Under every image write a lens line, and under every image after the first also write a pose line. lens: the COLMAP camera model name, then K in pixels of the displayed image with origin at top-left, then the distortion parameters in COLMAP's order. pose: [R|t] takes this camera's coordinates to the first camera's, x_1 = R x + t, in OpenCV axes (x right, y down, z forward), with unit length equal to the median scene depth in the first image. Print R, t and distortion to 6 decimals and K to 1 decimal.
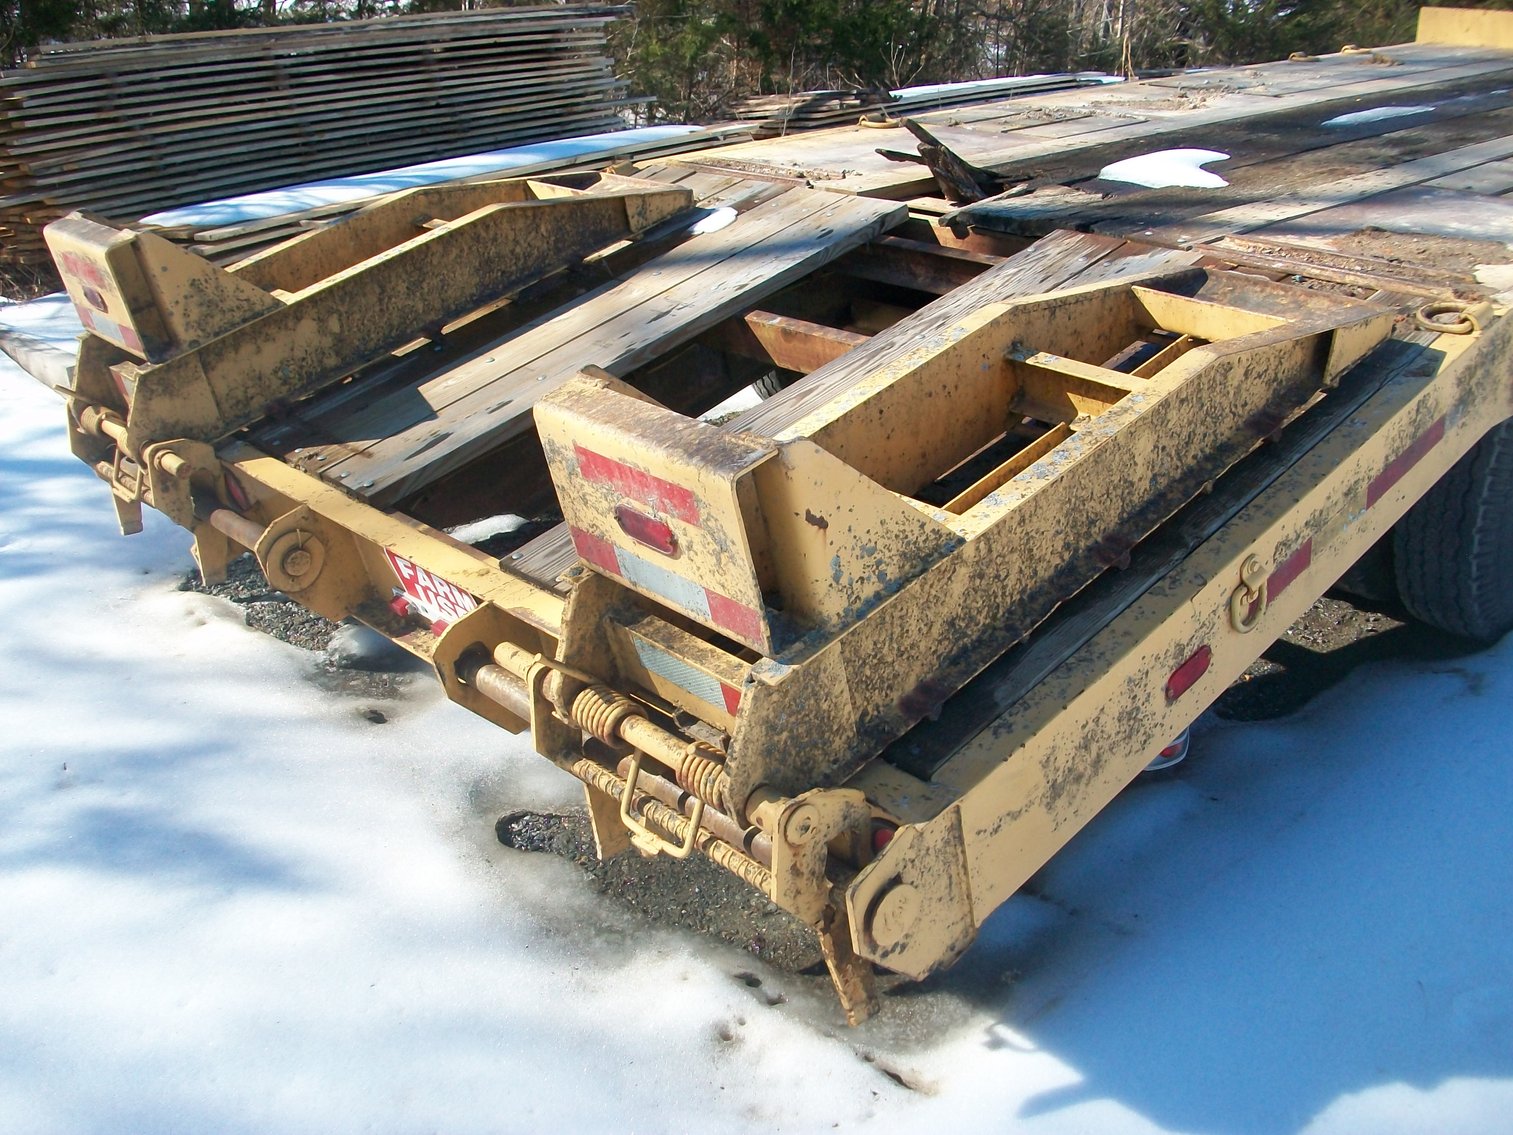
lens RADIAL K [[1537.4, 0, 730.1], [0, 1537.4, 566.7], [0, 0, 1]] dist [-0.153059, 0.097466]
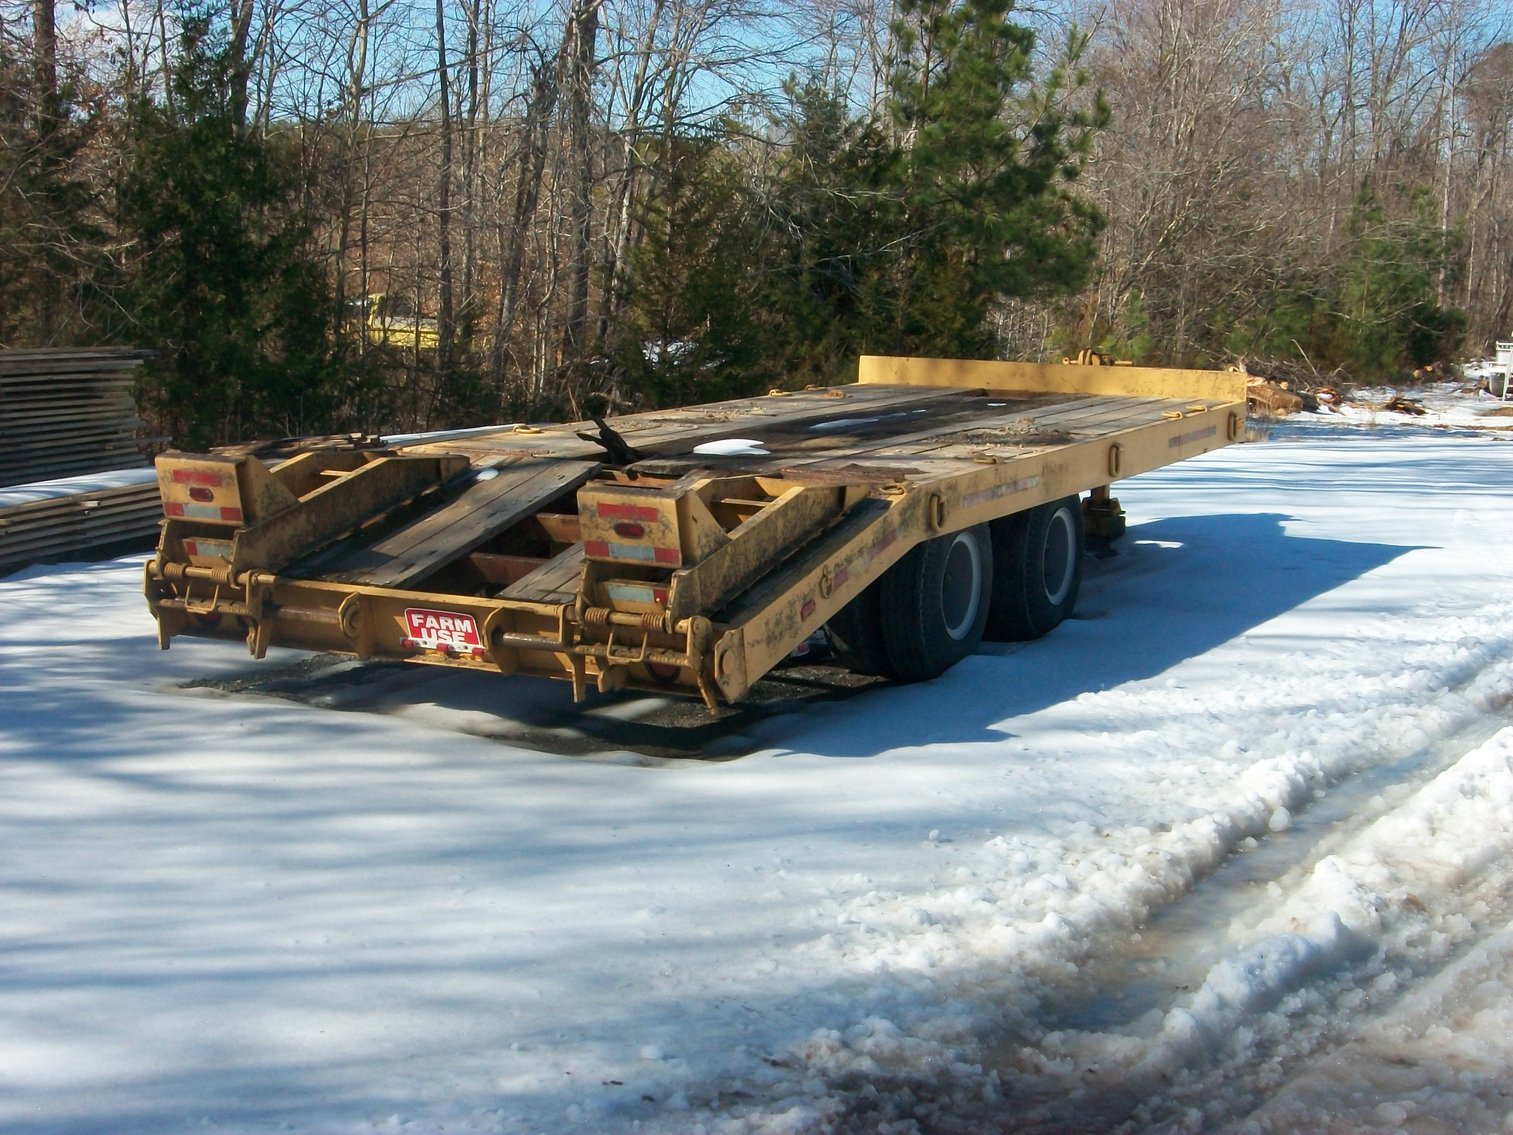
lens RADIAL K [[2348.0, 0, 756.5], [0, 2348.0, 567.5], [0, 0, 1]] dist [-0.034484, -0.074984]
pose [[0.930373, -0.008378, 0.366519, -1.054224], [0.105858, 0.963295, -0.246690, 0.839330], [-0.350999, 0.268312, 0.897111, -2.169966]]
